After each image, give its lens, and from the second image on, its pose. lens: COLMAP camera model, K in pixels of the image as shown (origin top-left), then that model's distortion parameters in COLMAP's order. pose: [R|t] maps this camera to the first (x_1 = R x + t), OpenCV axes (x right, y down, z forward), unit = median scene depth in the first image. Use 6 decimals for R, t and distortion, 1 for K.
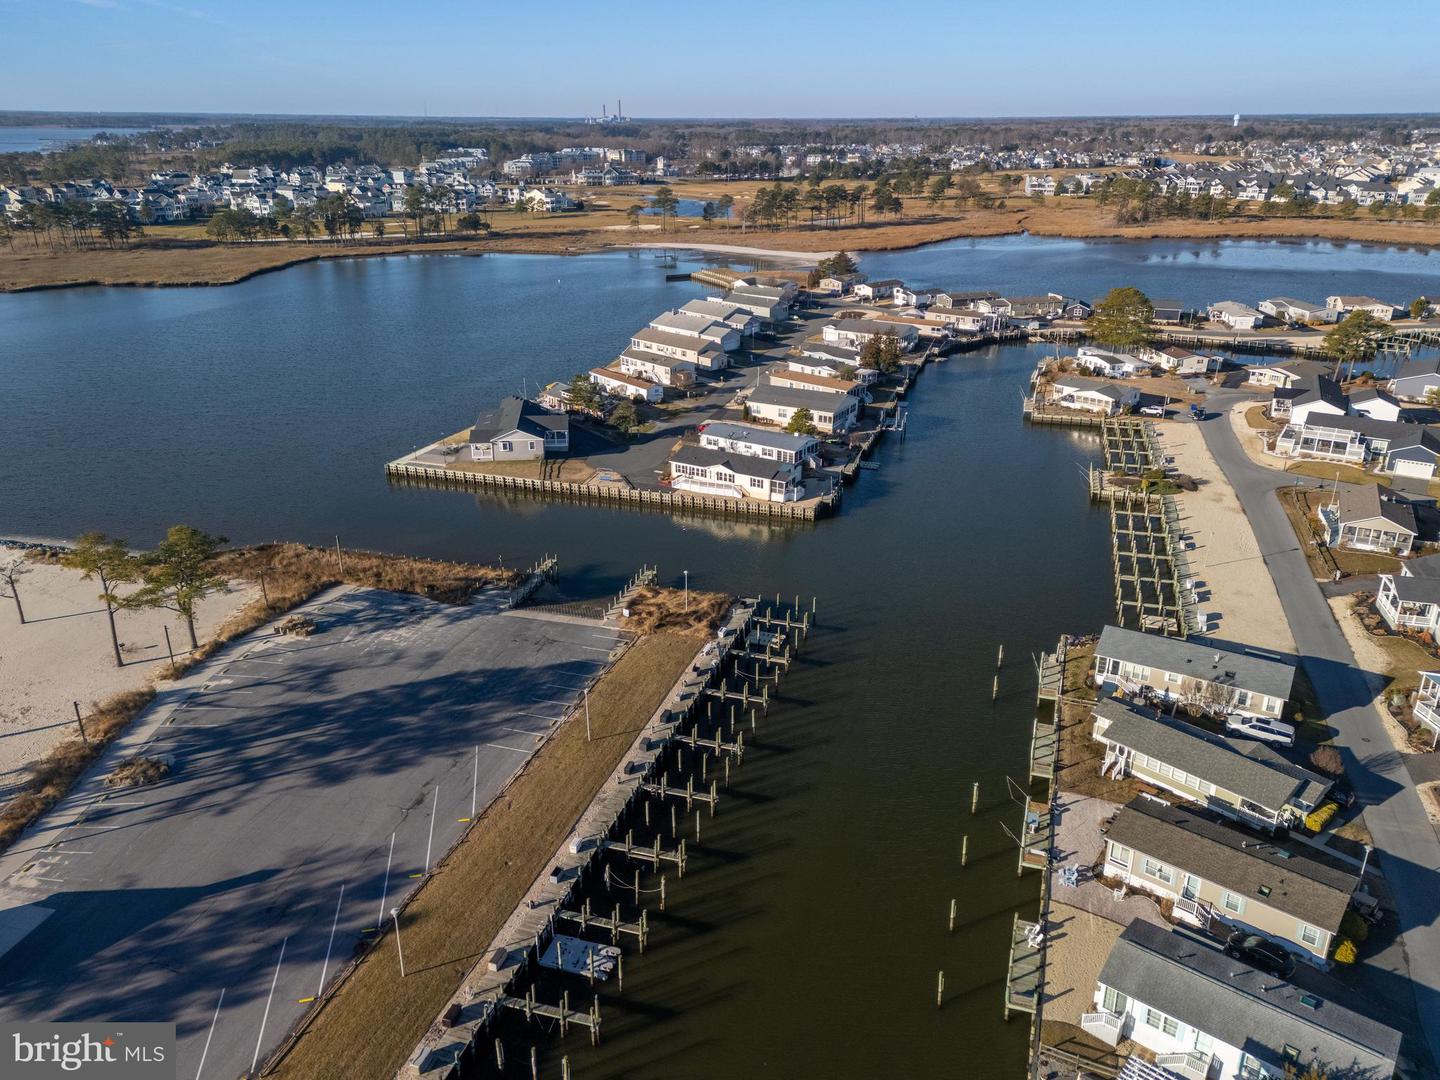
lens RADIAL K [[1009.5, 0, 721.9], [0, 1009.5, 543.3], [0, 0, 1]] dist [0.051068, -0.014197]
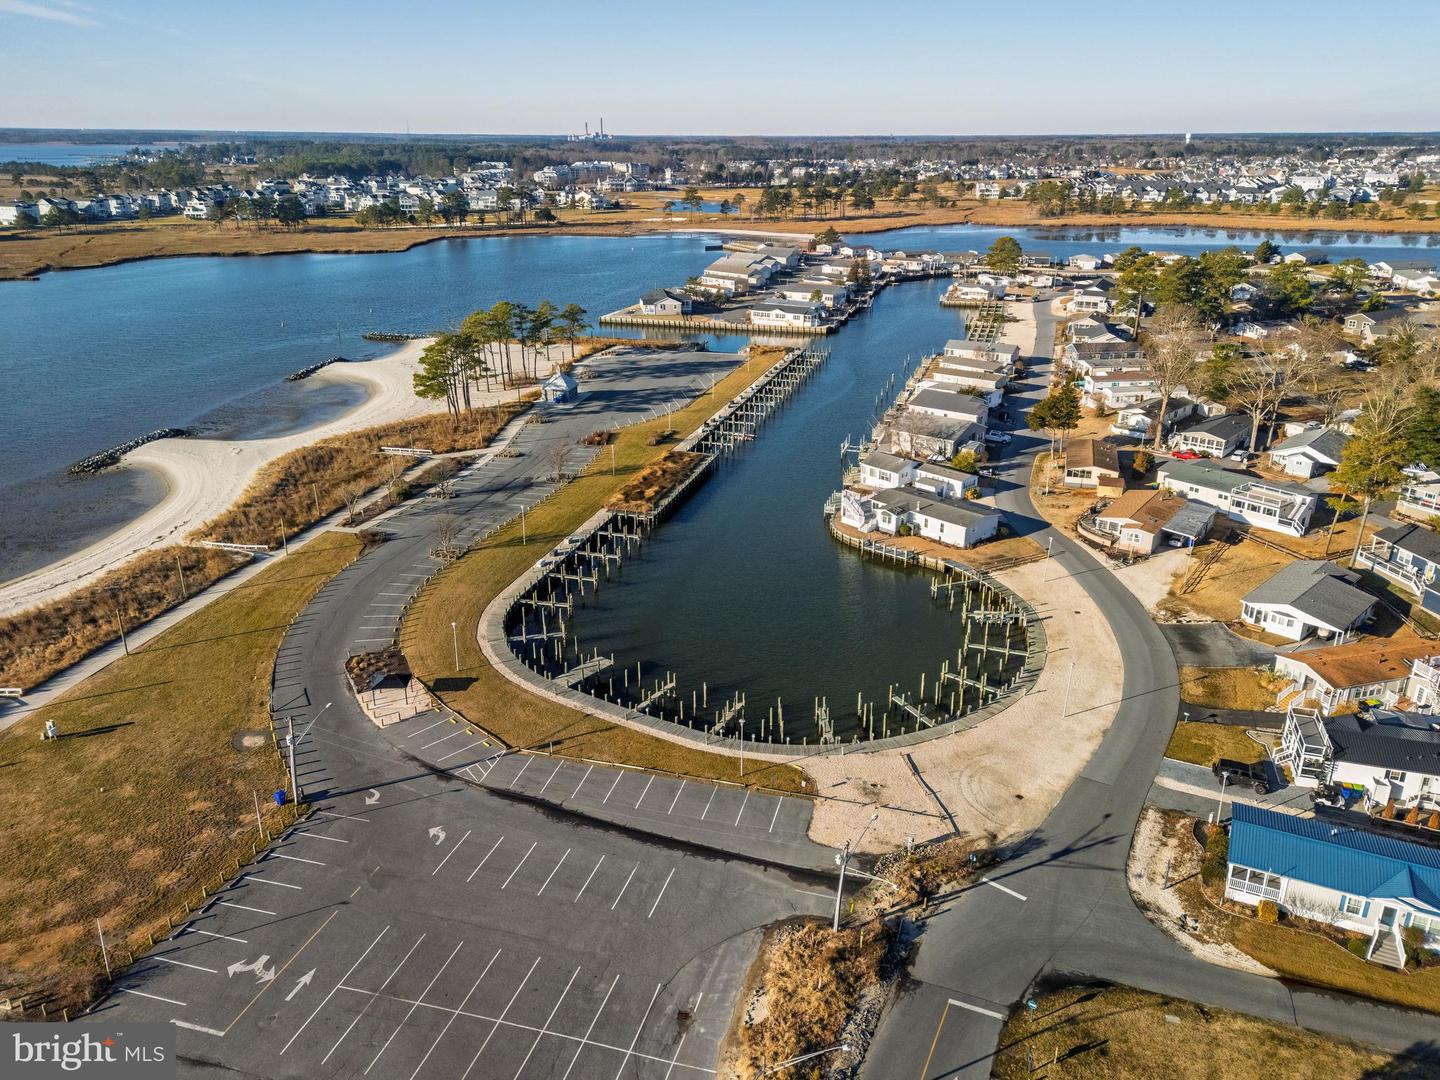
lens RADIAL K [[1009.5, 0, 720.2], [0, 1009.5, 538.0], [0, 0, 1]] dist [0.051068, -0.014197]
pose [[0.999823, -0.005995, 0.017825, -0.044339], [0.006332, 0.999801, -0.018895, 0.118017], [-0.017708, 0.019005, 0.999663, -0.281439]]
